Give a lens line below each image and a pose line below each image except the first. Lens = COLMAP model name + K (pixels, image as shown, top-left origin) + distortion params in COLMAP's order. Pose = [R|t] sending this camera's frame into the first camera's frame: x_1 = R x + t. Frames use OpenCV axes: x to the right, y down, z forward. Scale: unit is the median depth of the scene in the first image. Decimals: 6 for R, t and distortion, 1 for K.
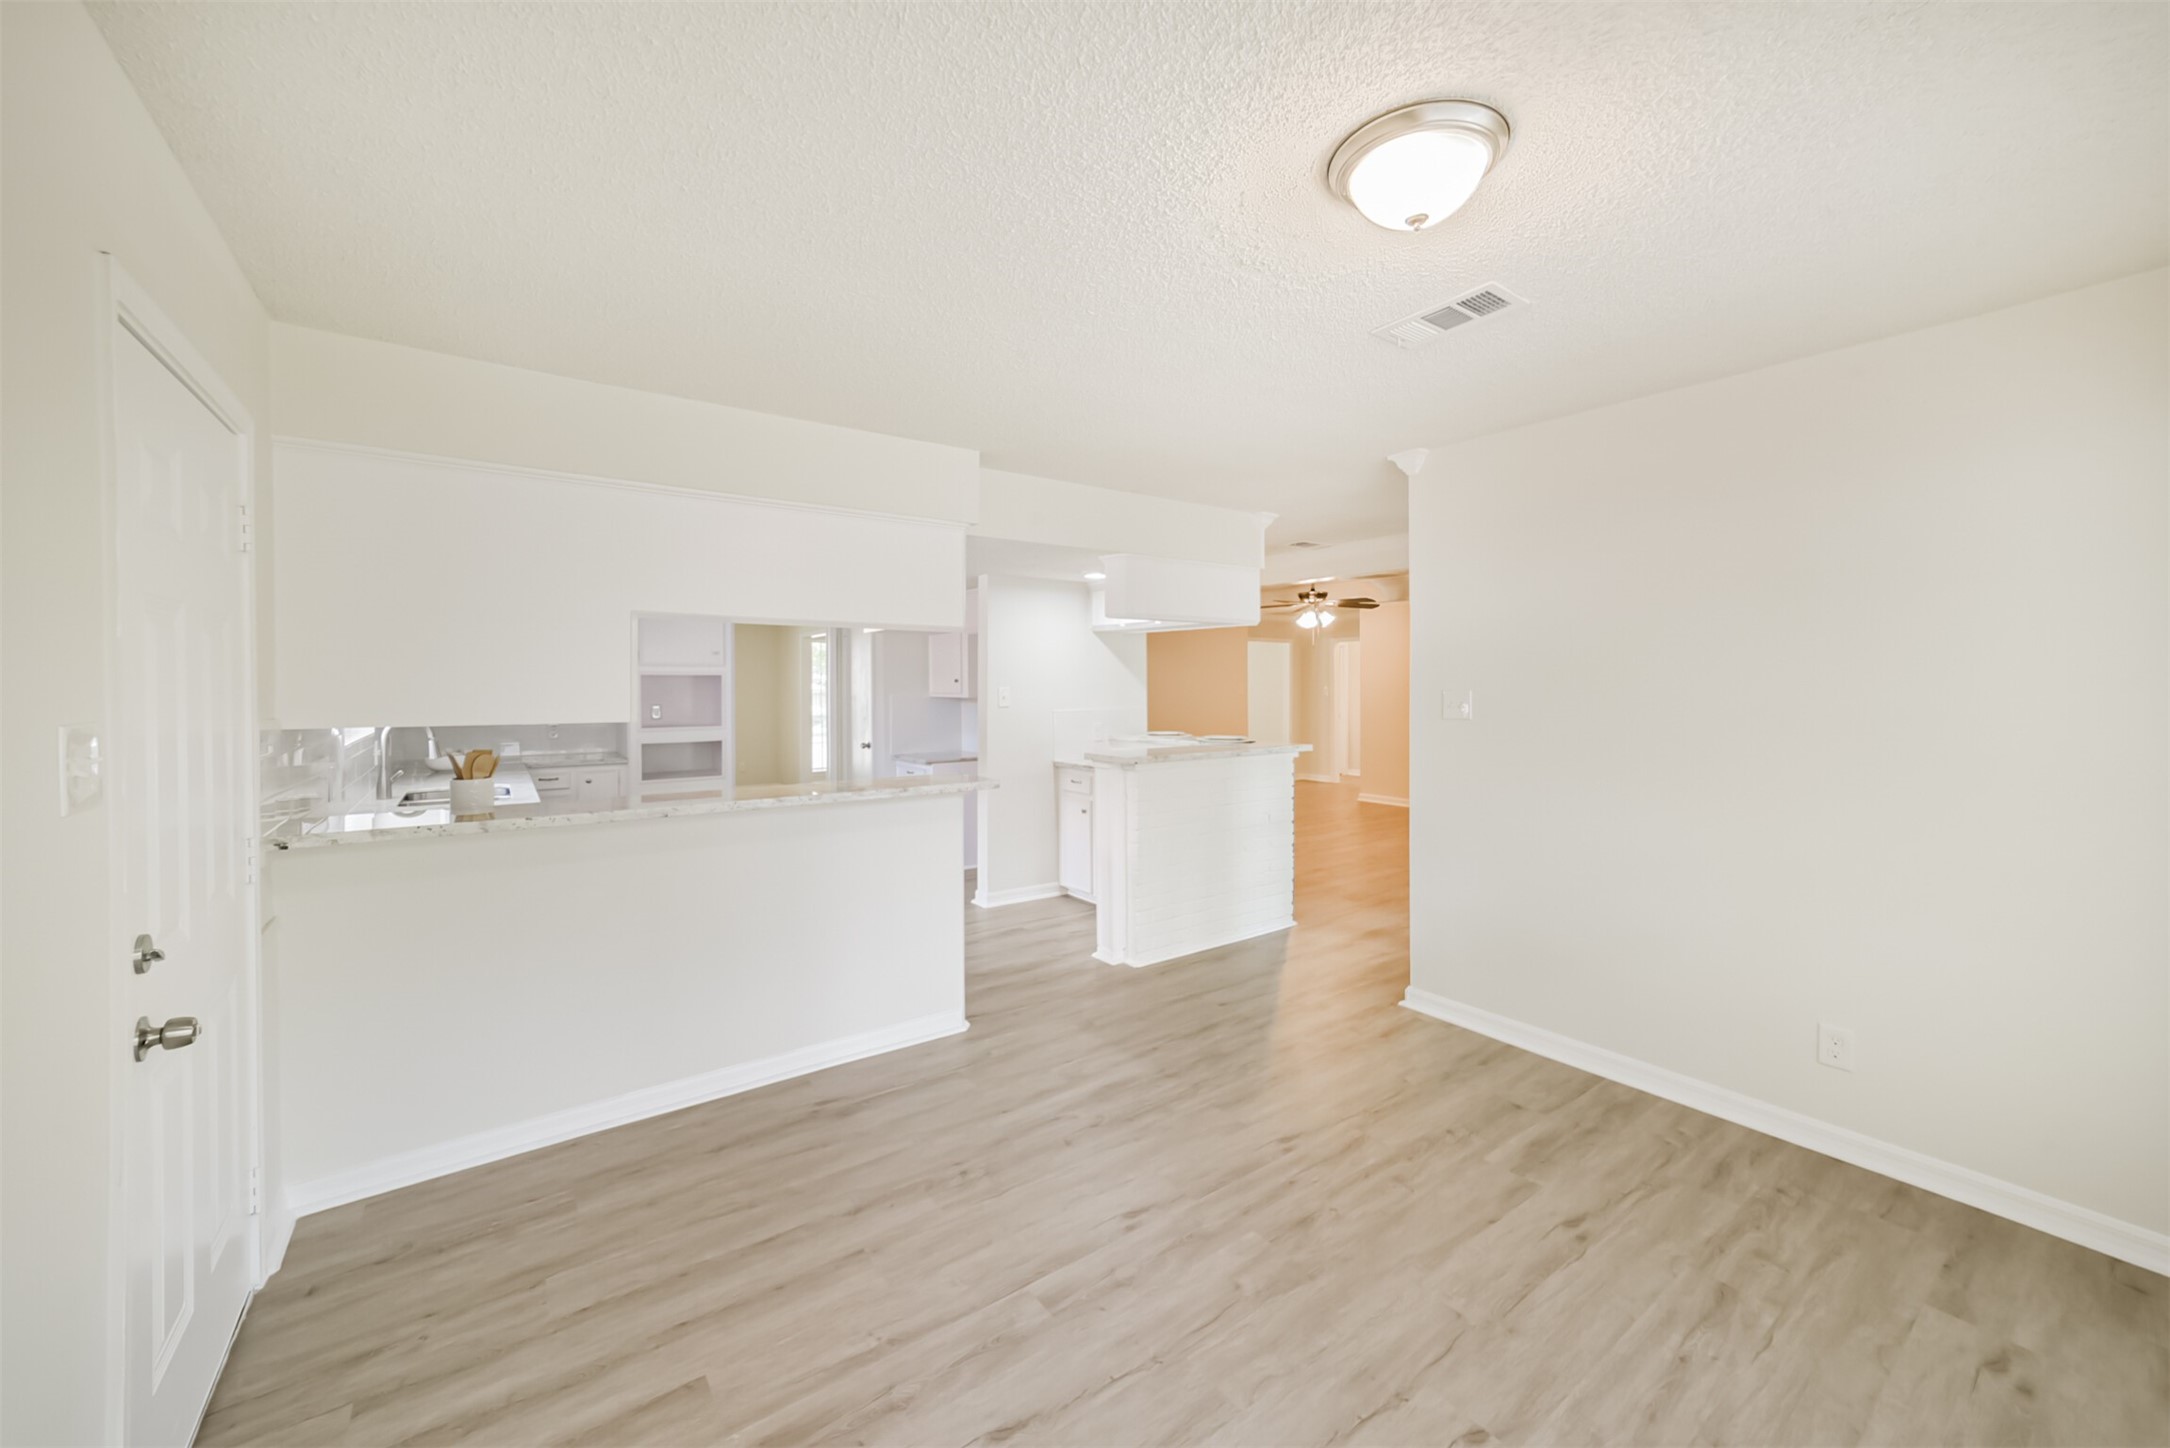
lens RADIAL K [[833.9, 0, 1077.7], [0, 833.9, 712.2], [0, 0, 1]] dist [-0.004227, 0.001581]
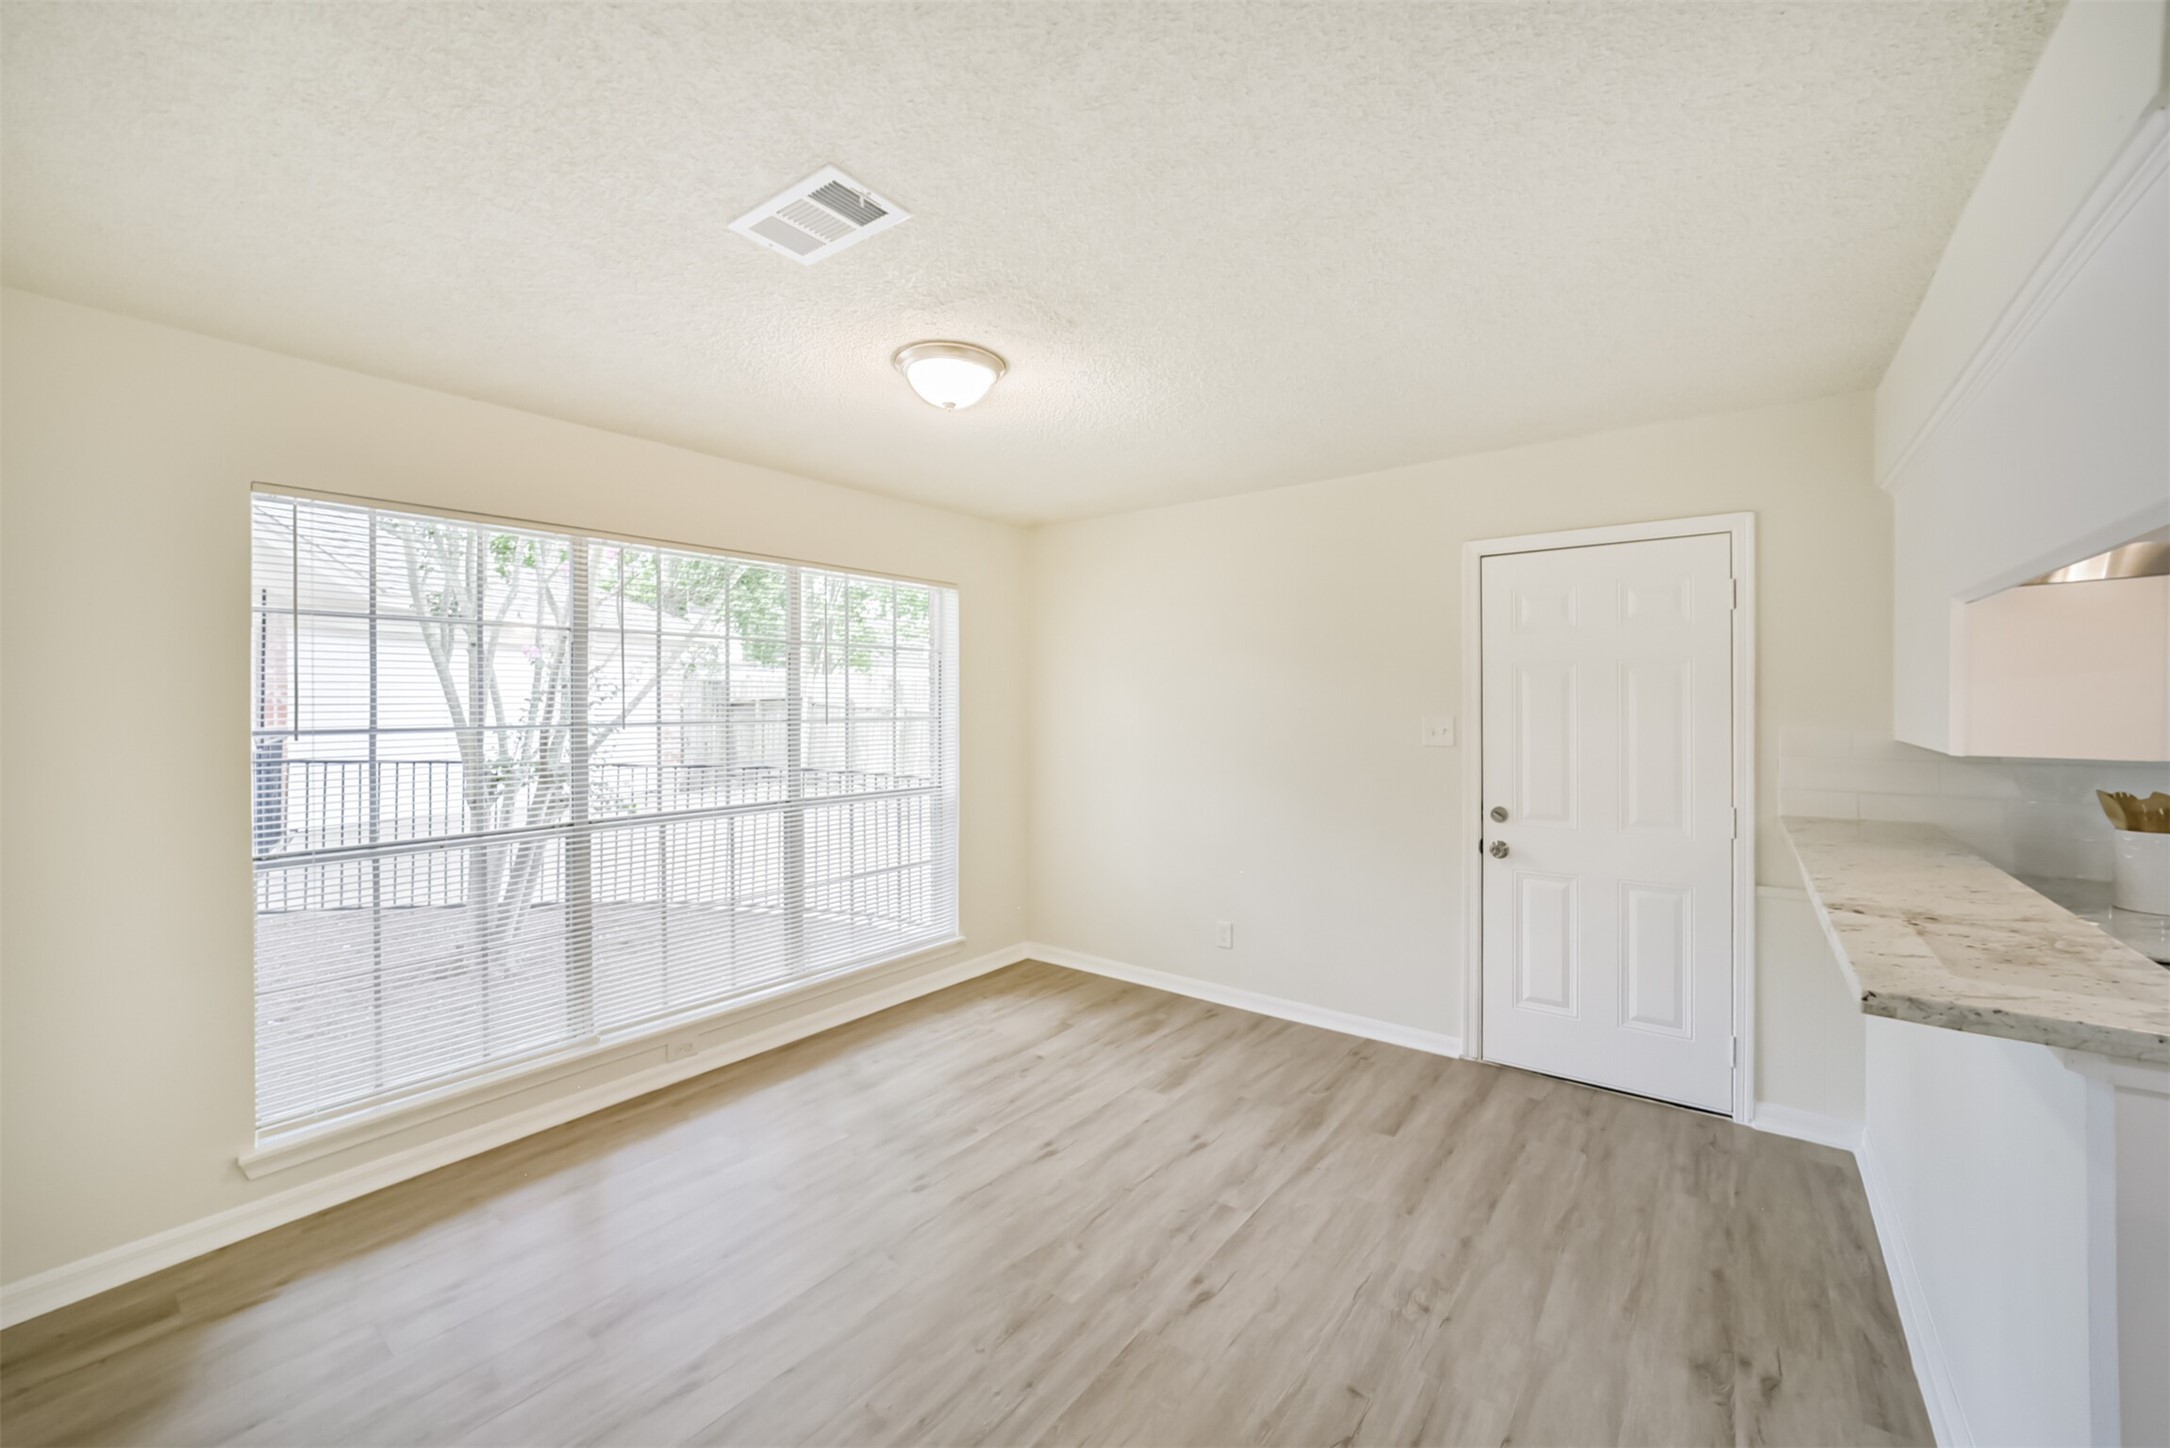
lens RADIAL K [[833.9, 0, 1081.6], [0, 833.9, 699.7], [0, 0, 1]] dist [-0.004227, 0.001581]
pose [[-0.957579, 0.006693, -0.288092, 0.474153], [-0.001347, 0.999615, 0.027701, -0.067807], [0.288167, 0.026914, -0.957202, 1.919043]]
